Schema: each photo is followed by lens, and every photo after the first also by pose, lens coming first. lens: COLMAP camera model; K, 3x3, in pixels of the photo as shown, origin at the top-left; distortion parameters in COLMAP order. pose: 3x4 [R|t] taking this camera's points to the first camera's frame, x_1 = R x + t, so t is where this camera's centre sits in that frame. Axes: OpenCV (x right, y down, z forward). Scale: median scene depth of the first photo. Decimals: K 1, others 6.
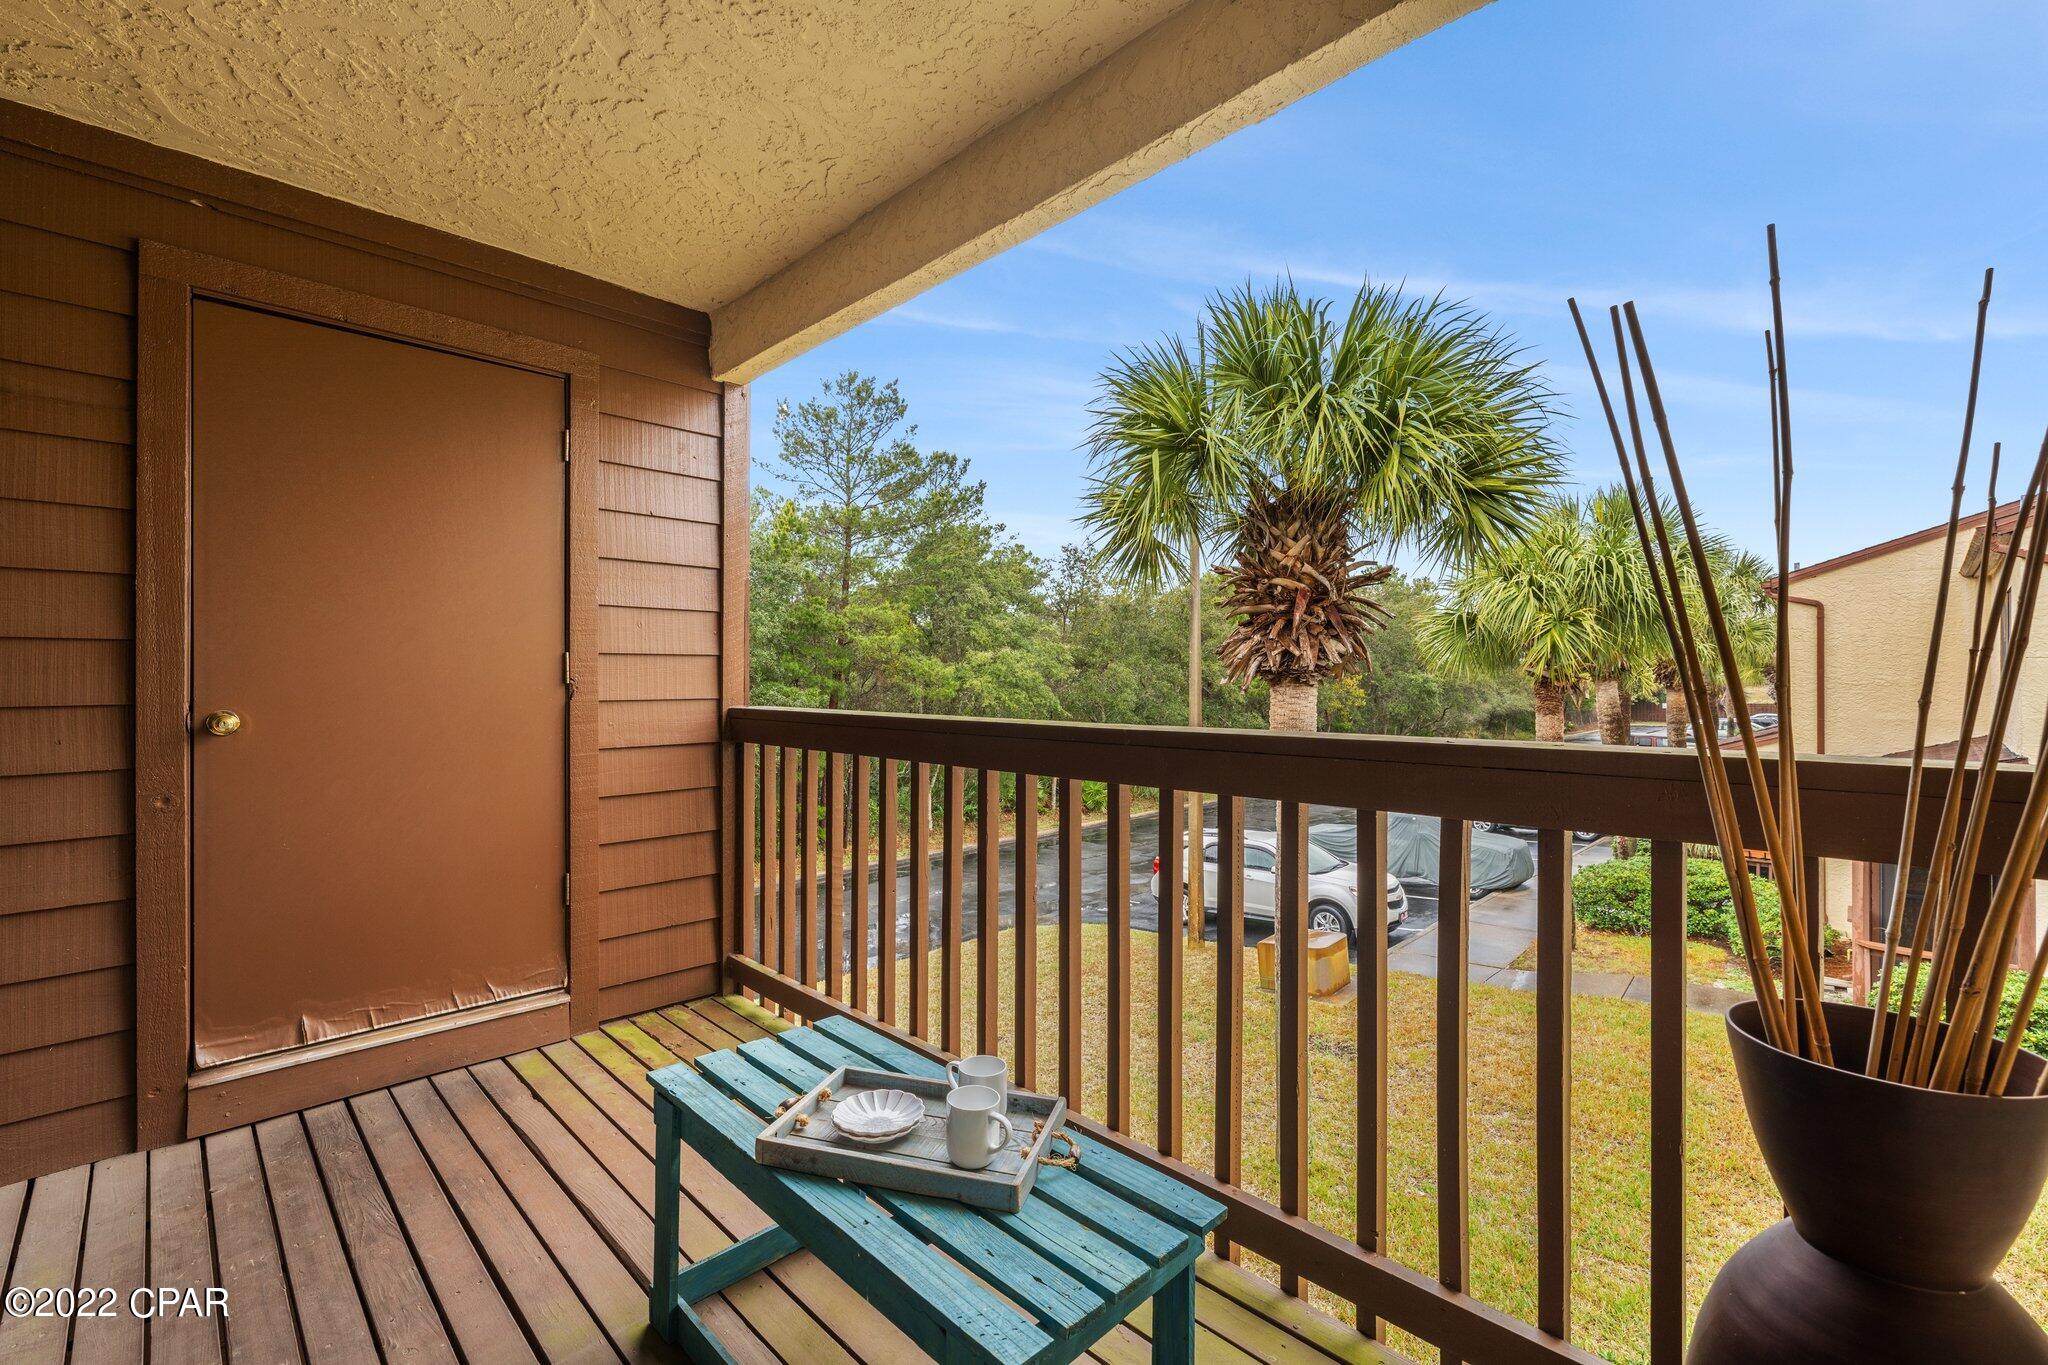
lens RADIAL K [[897.3, 0, 1023.1], [0, 897.3, 680.6], [0, 0, 1]] dist [-0.008487, 0.000590]
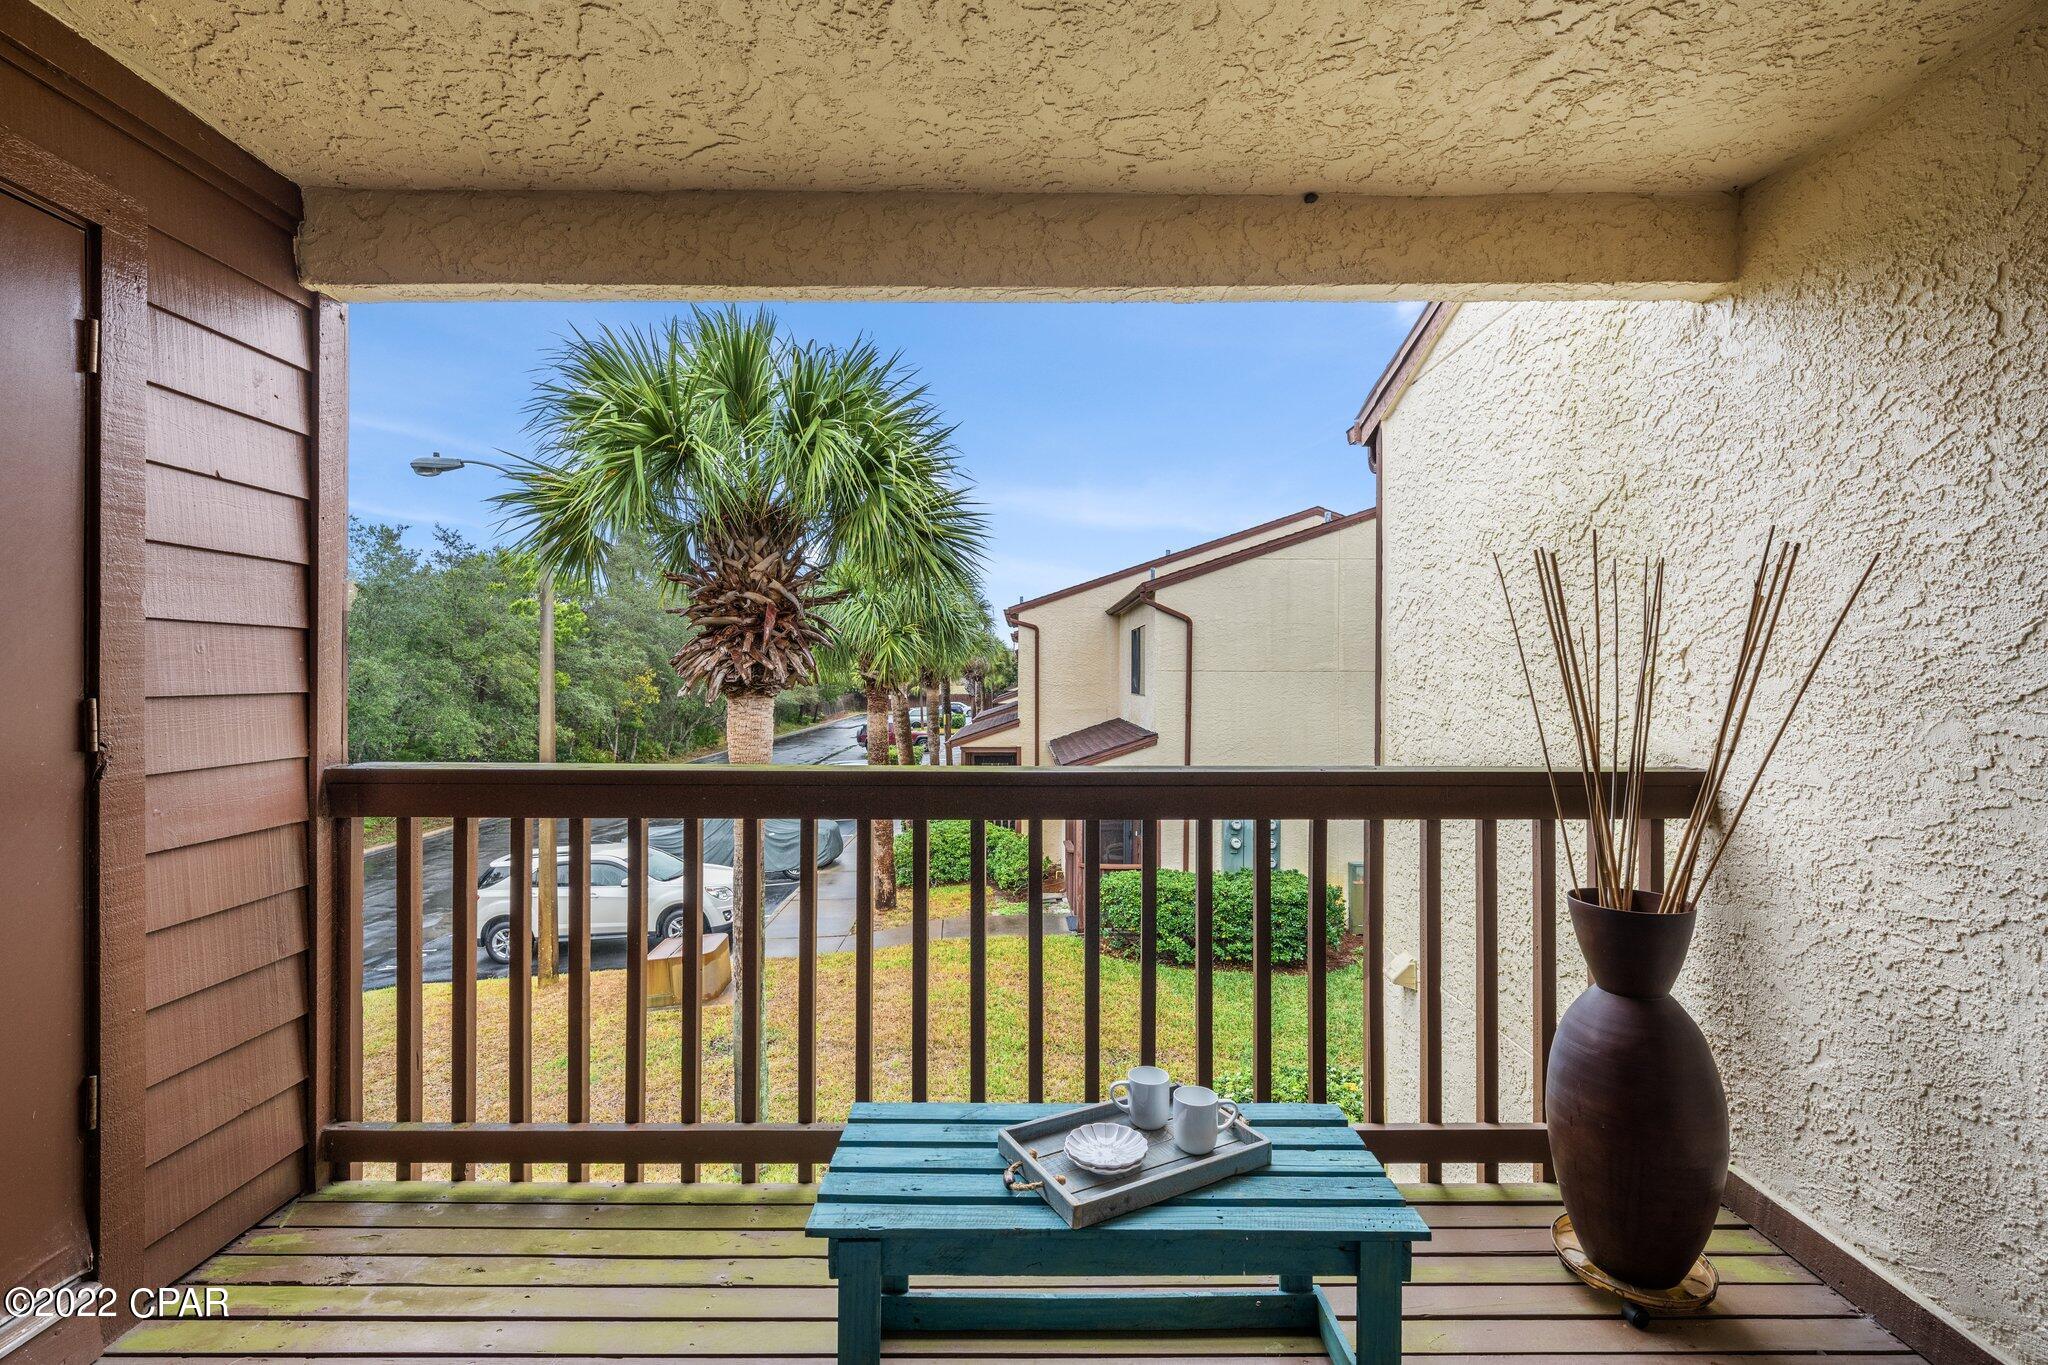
lens RADIAL K [[897.3, 0, 1029.8], [0, 897.3, 670.9], [0, 0, 1]] dist [-0.008487, 0.000590]
pose [[0.694795, 0.003177, 0.719200, -0.222451], [-0.000330, 0.999992, -0.004098, -0.020888], [-0.719207, 0.002610, 0.694791, 0.067835]]
